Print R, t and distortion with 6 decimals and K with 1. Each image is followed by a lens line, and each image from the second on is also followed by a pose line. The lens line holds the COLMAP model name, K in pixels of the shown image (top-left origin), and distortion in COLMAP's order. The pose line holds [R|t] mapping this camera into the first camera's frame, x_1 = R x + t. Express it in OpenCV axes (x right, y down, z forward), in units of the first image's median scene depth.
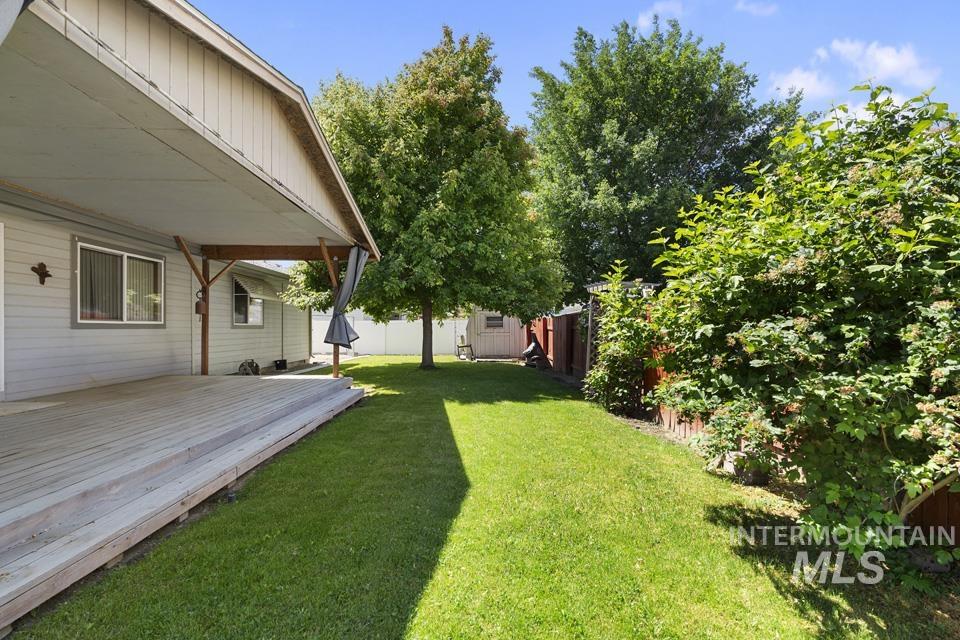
lens RADIAL K [[435.1, 0, 482.3], [0, 435.1, 331.5], [0, 0, 1]] dist [-0.005451, 0.001244]
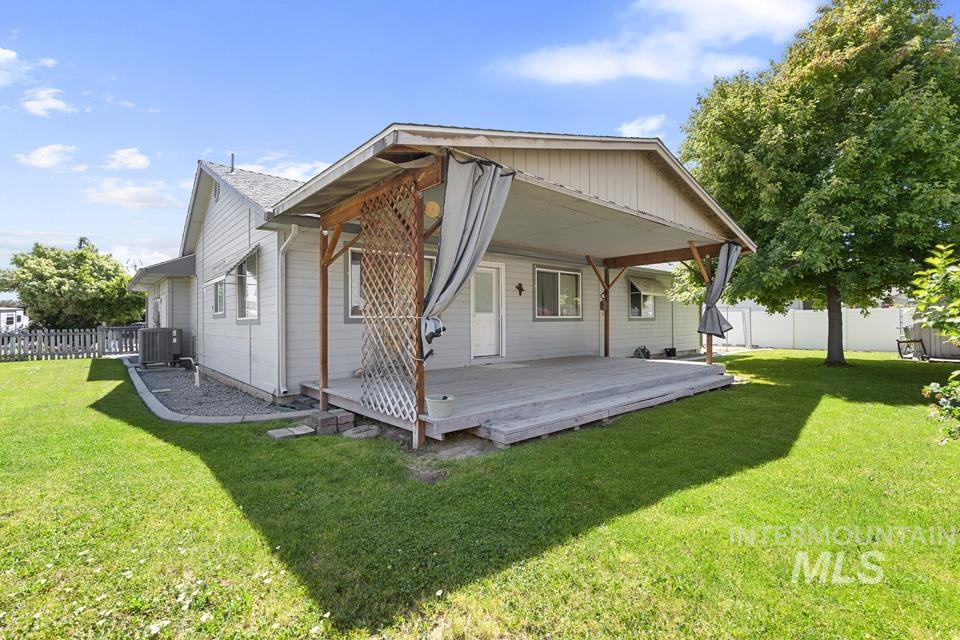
lens RADIAL K [[435.1, 0, 478.3], [0, 435.1, 321.3], [0, 0, 1]] dist [-0.005451, 0.001244]
pose [[0.627094, -0.007512, -0.778908, 0.149400], [0.003531, 0.999971, -0.006801, 0.002751], [0.778936, 0.001514, 0.627102, -0.141844]]
